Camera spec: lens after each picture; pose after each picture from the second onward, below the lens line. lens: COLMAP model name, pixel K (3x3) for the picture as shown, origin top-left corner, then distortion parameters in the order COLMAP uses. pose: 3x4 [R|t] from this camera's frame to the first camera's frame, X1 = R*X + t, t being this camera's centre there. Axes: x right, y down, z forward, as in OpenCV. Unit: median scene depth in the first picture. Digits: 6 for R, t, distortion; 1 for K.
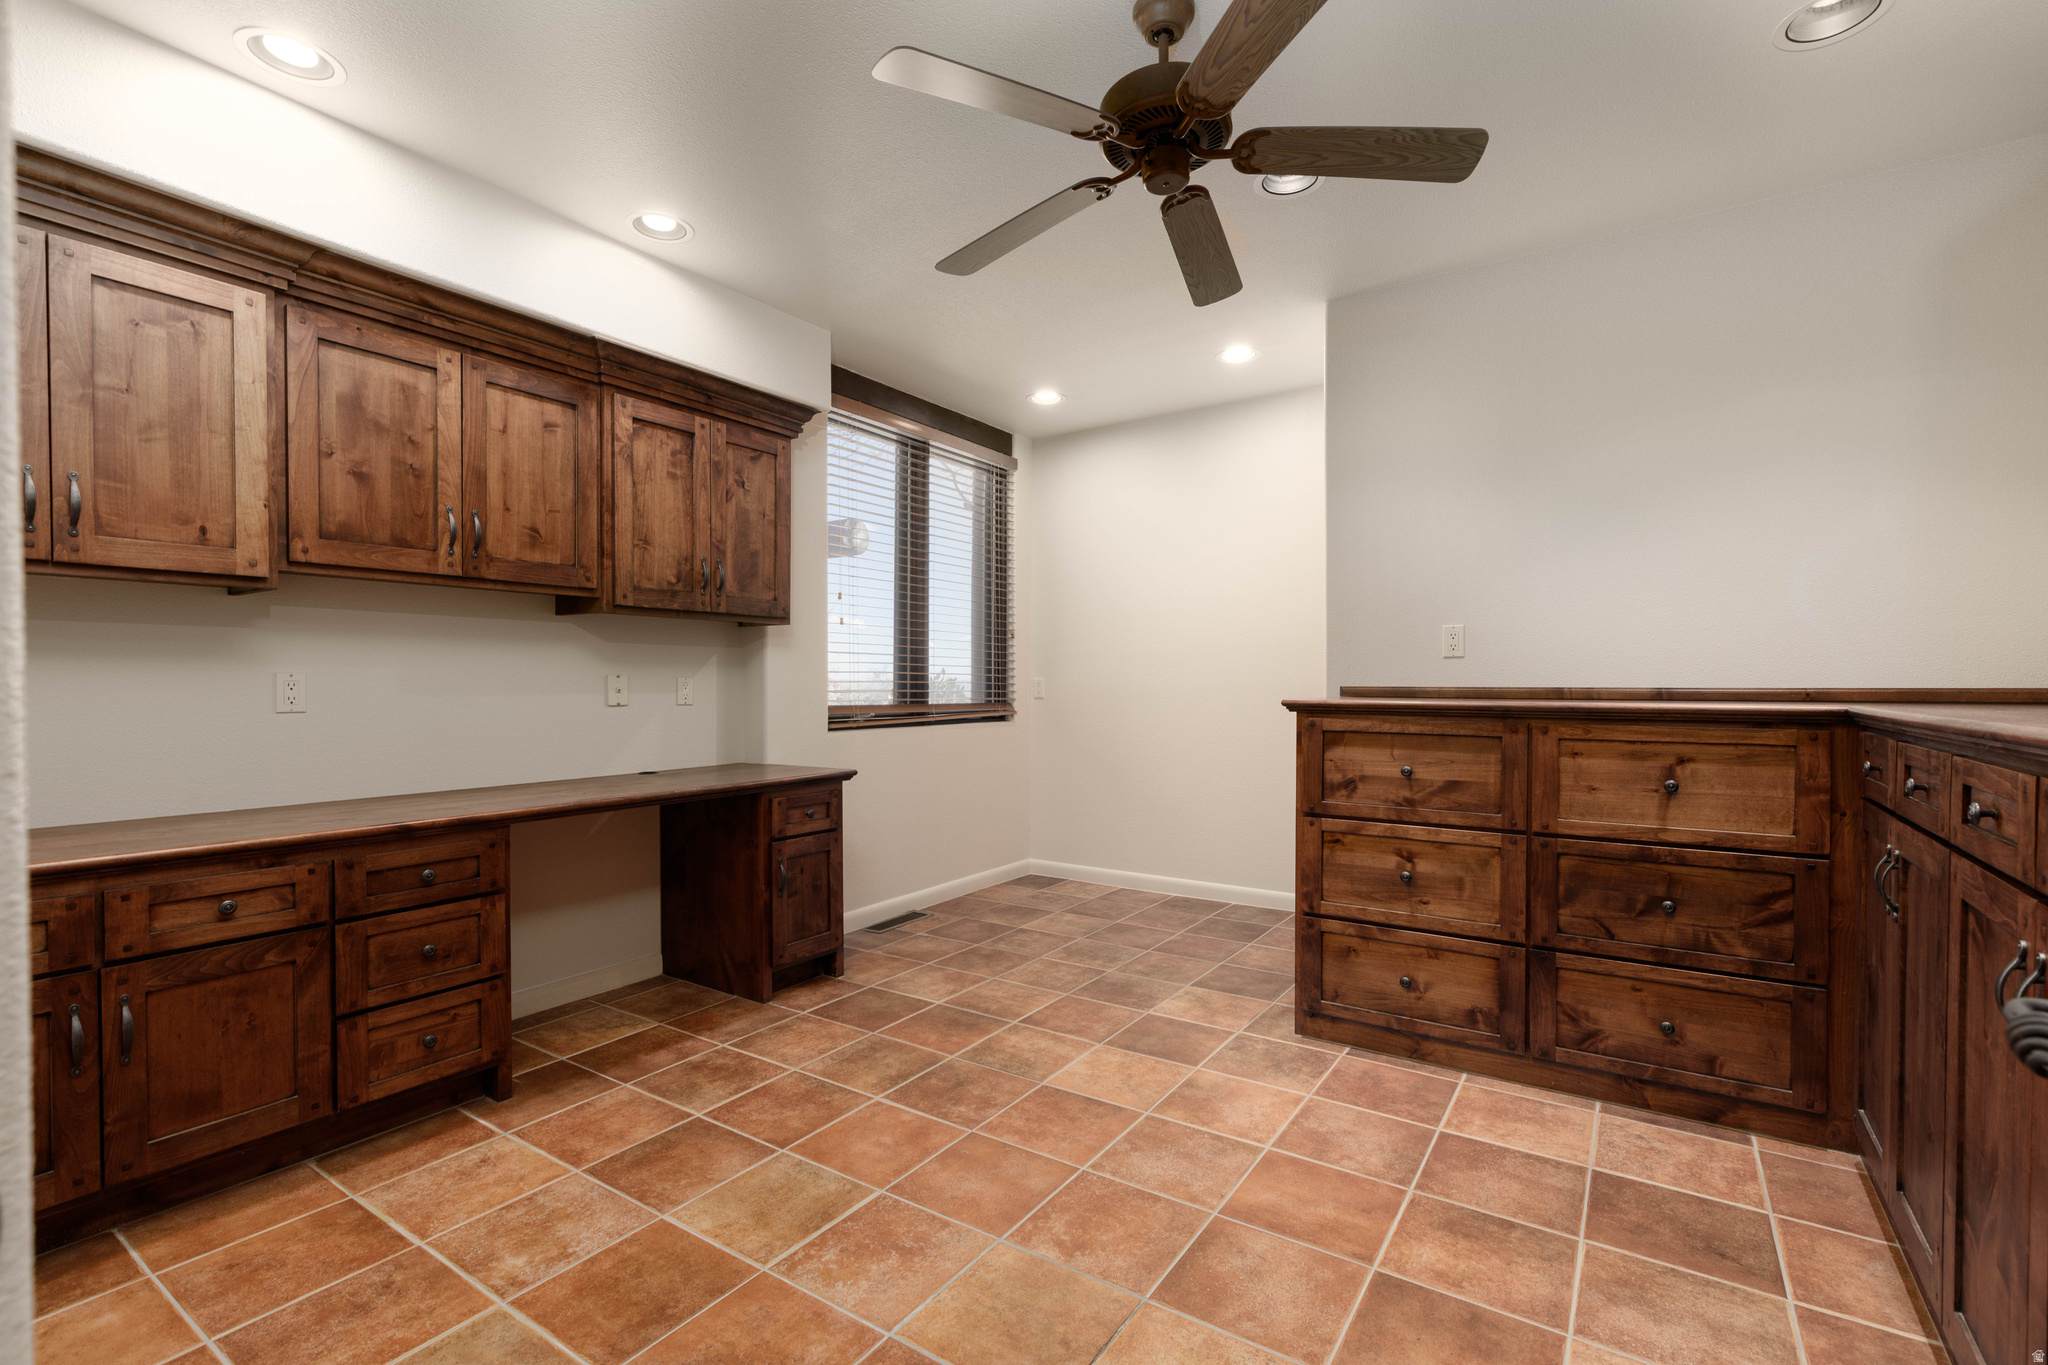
lens RADIAL K [[917.9, 0, 1038.9], [0, 917.9, 684.6], [0, 0, 1]] dist [0.013140, -0.002739]
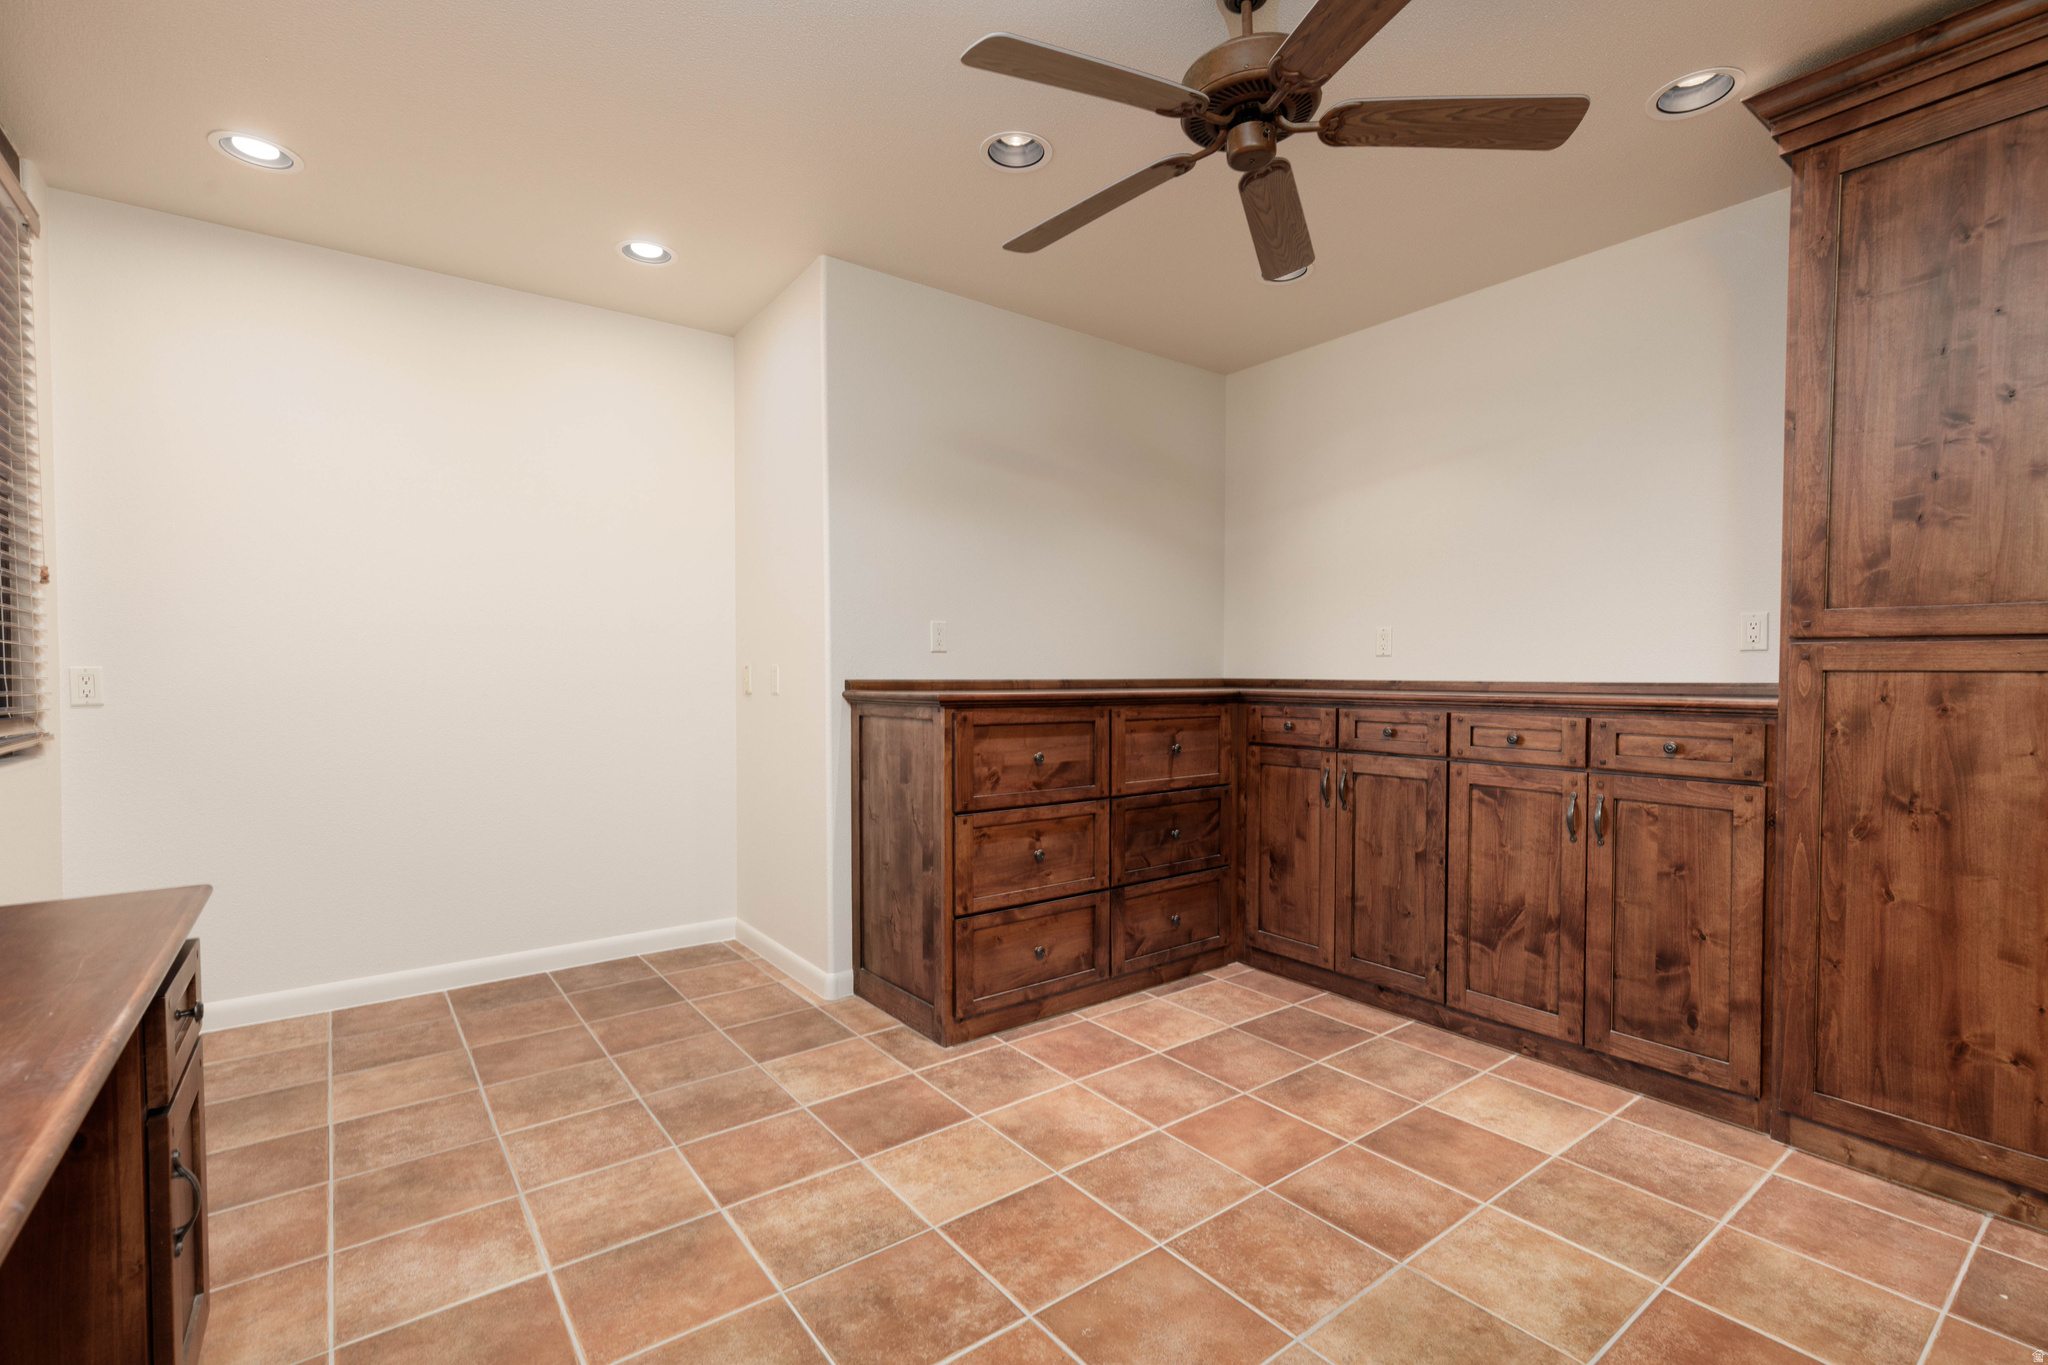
lens RADIAL K [[917.9, 0, 1037.0], [0, 917.9, 690.0], [0, 0, 1]] dist [0.013140, -0.002739]
pose [[0.319077, -0.015992, 0.947594, -0.636792], [0.001659, 0.999866, 0.016315, -0.002667], [-0.947727, -0.003634, 0.319061, 0.674564]]
